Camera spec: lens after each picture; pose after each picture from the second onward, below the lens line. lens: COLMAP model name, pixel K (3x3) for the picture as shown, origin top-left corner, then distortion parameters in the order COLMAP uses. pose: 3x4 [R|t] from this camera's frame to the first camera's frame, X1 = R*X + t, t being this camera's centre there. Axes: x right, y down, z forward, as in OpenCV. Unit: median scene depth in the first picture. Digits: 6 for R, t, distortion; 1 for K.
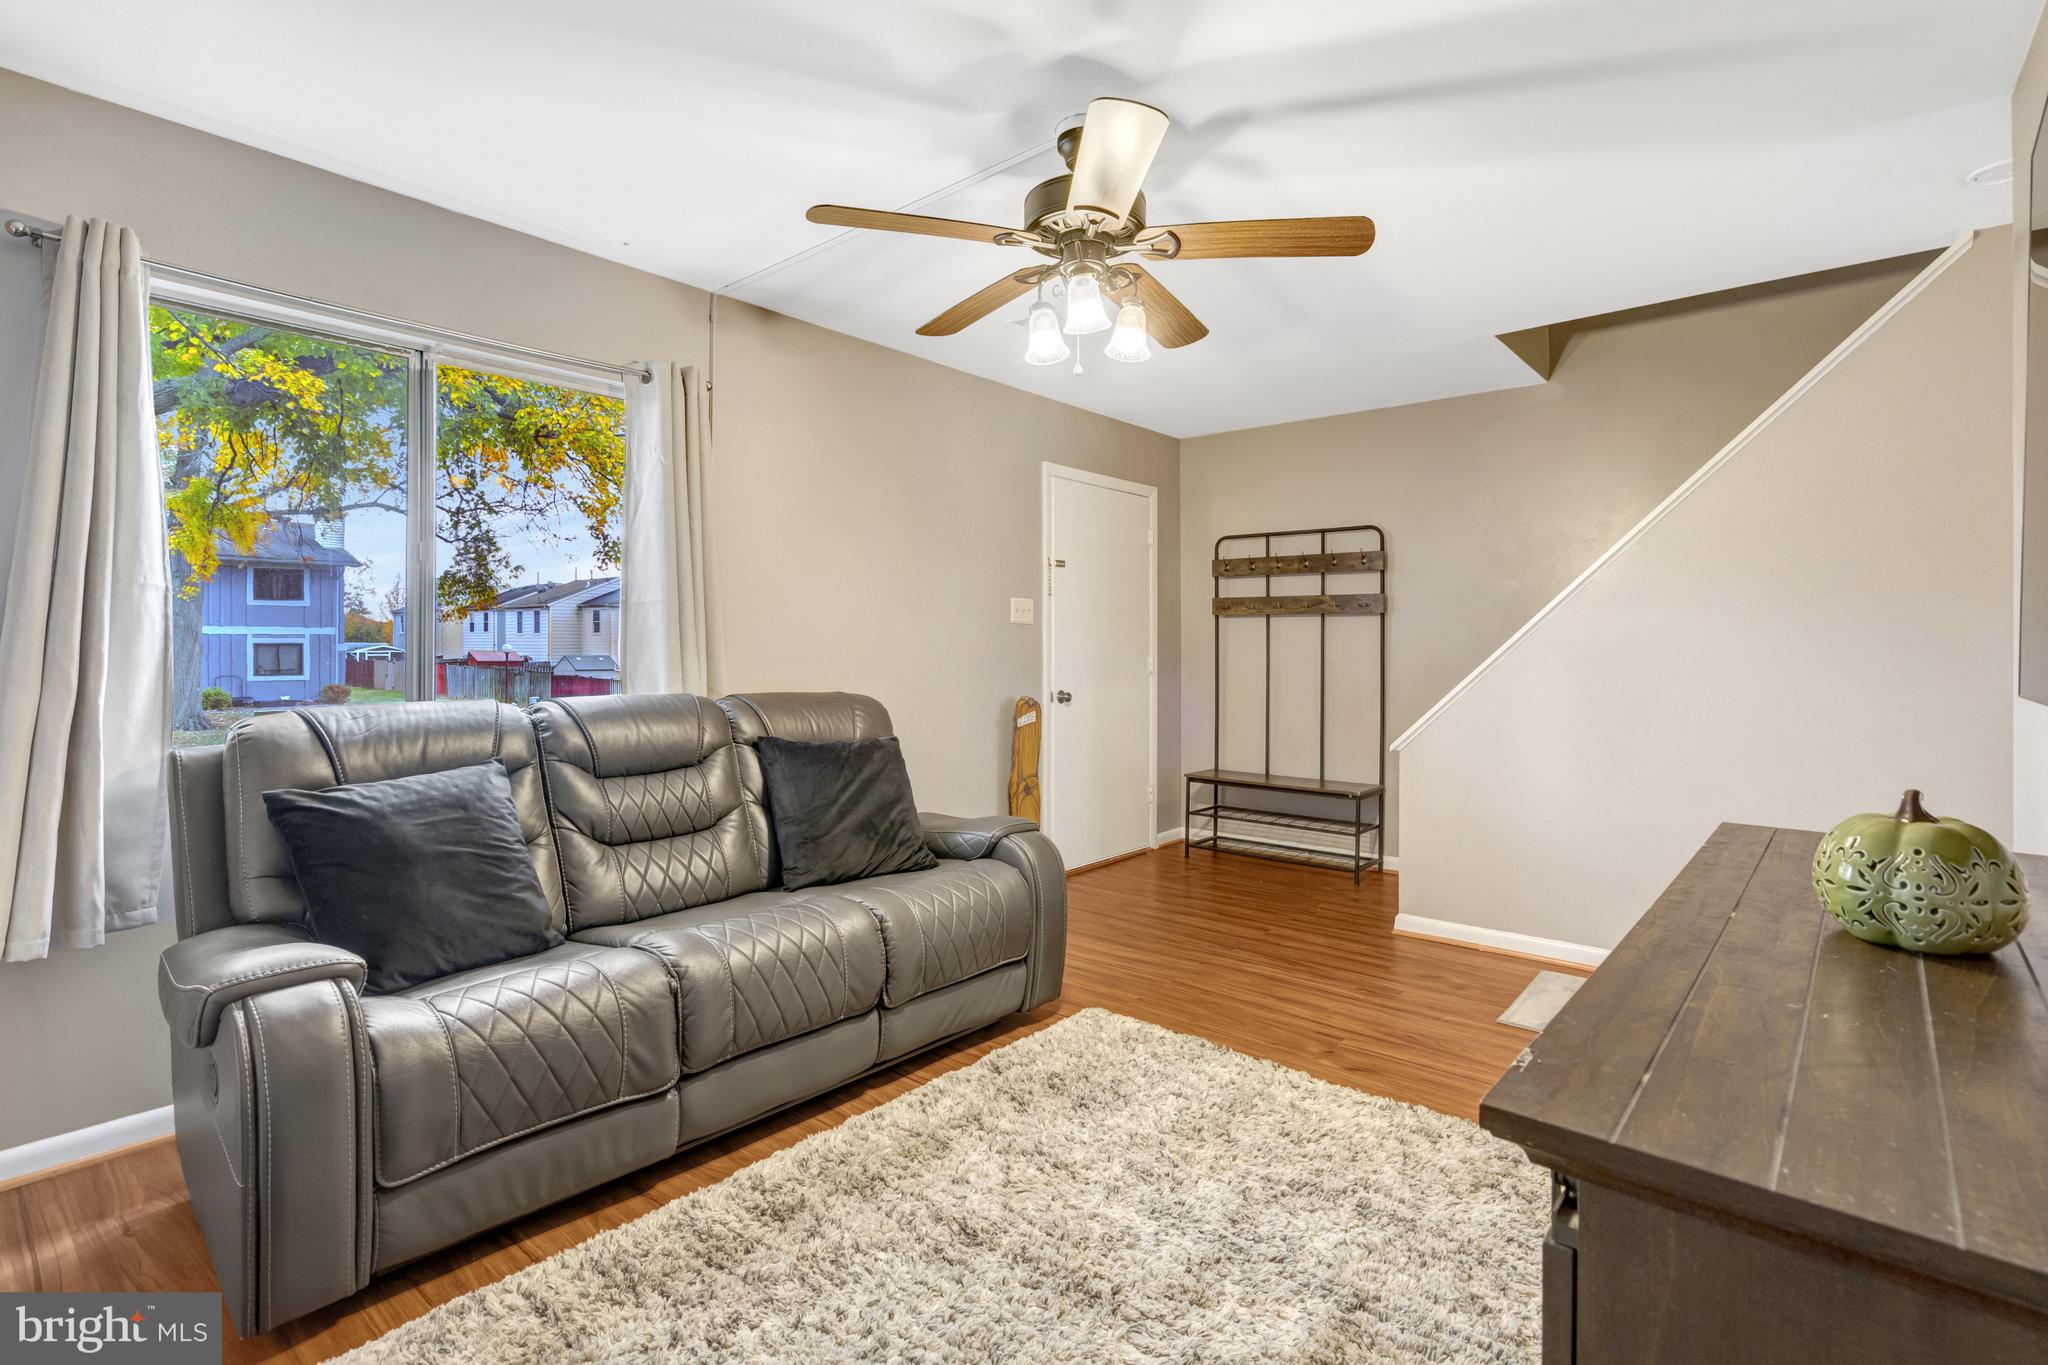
lens RADIAL K [[928.3, 0, 1066.2], [0, 928.3, 653.3], [0, 0, 1]] dist [-0.003233, 0.000632]
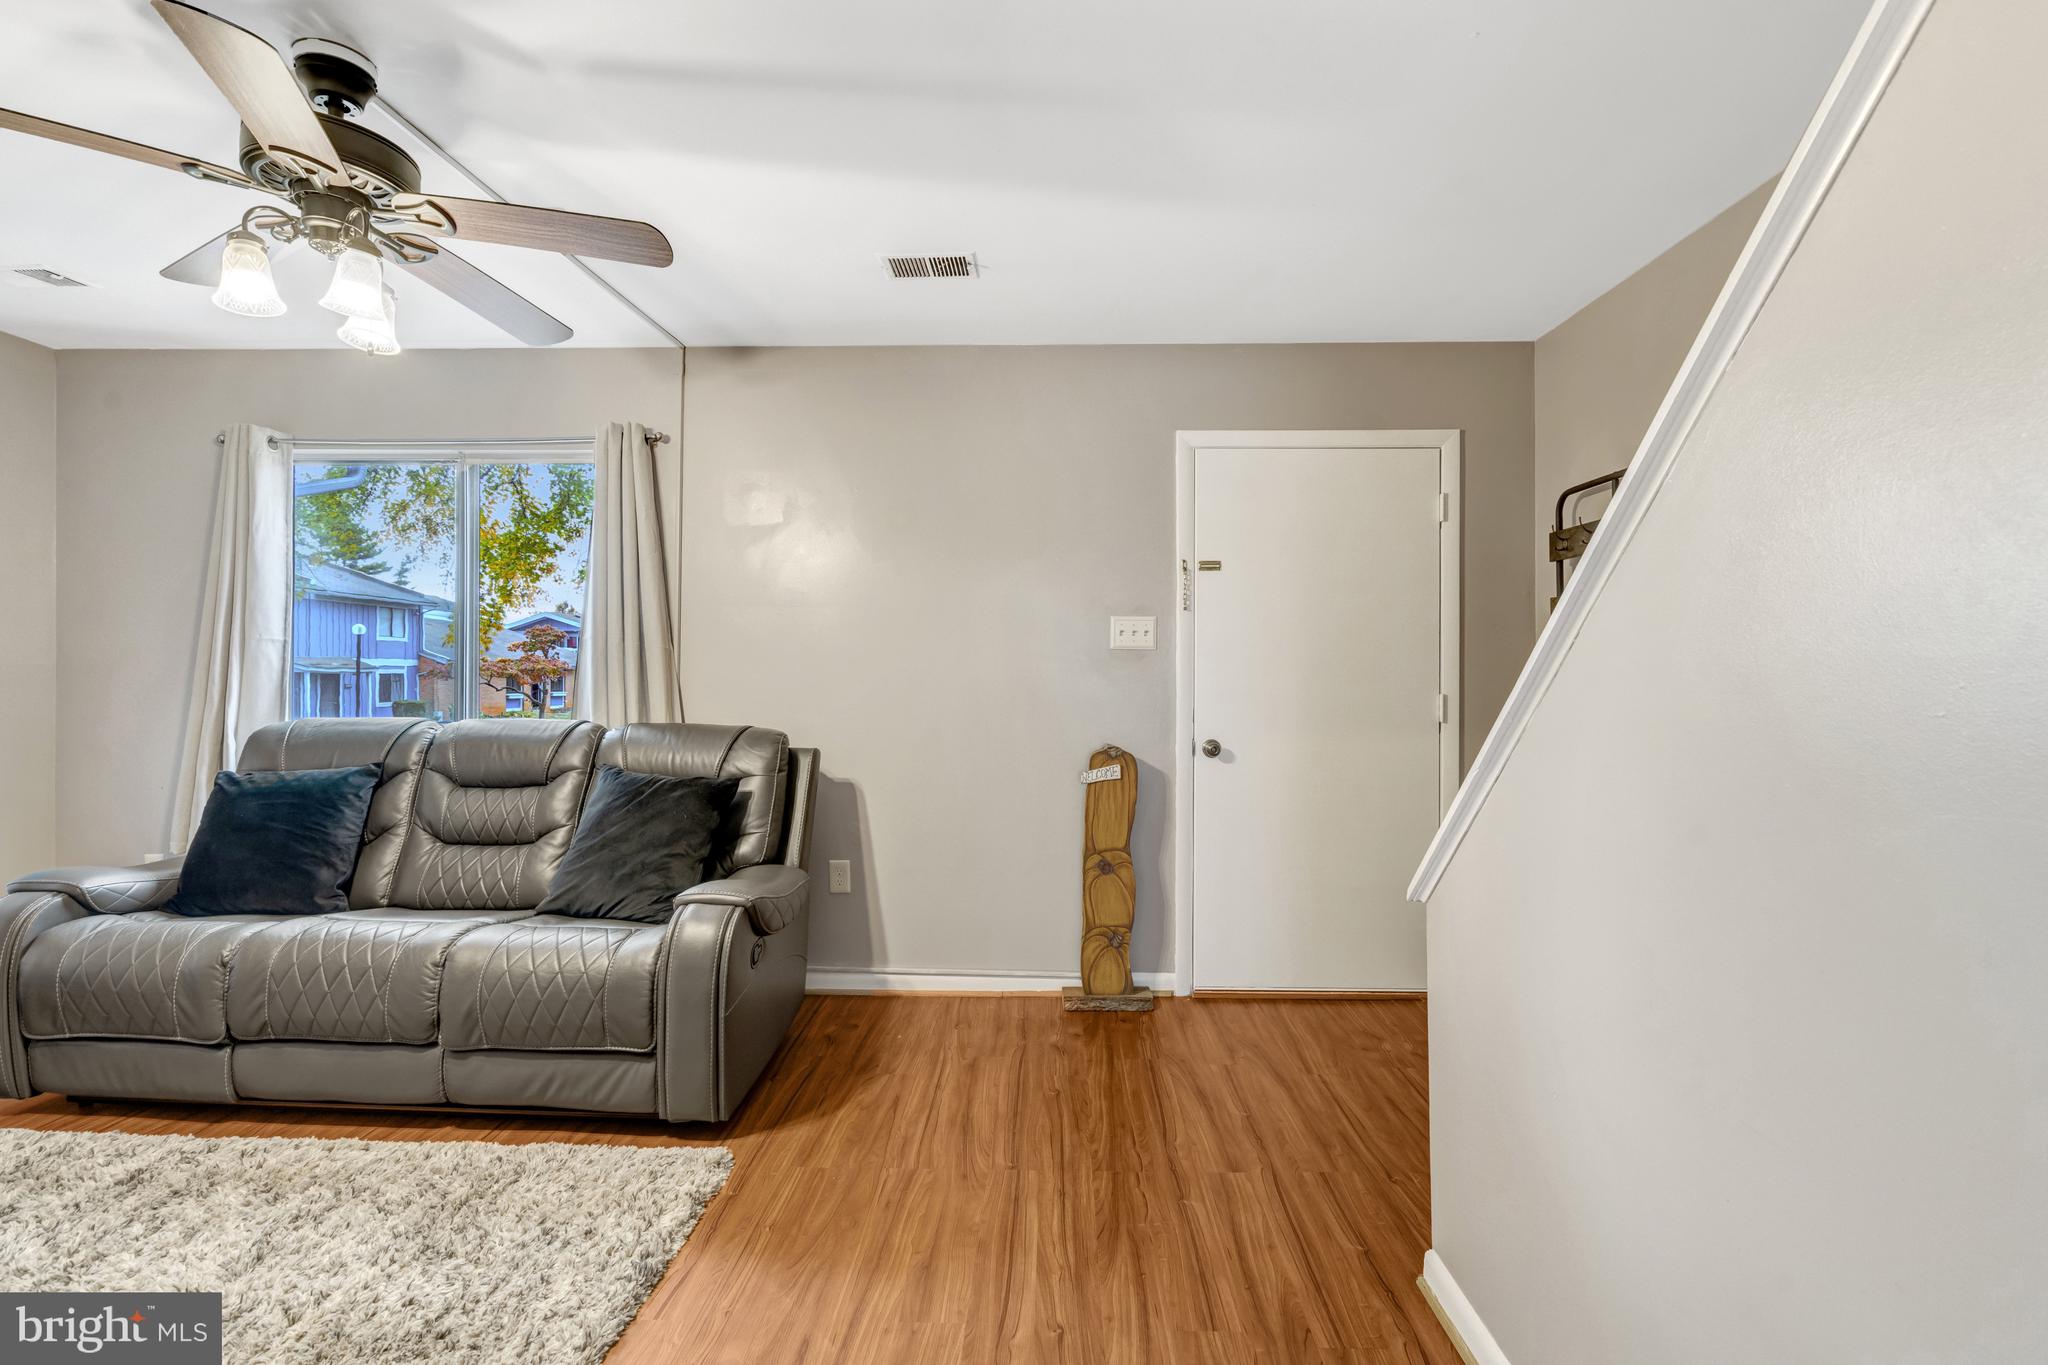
lens RADIAL K [[928.3, 0, 1025.5], [0, 928.3, 684.4], [0, 0, 1]] dist [-0.003233, 0.000632]
pose [[0.620609, -0.007791, -0.784082, 0.713793], [-0.006371, 0.999868, -0.014979, 0.012942], [0.784094, 0.014291, 0.620477, 0.662374]]
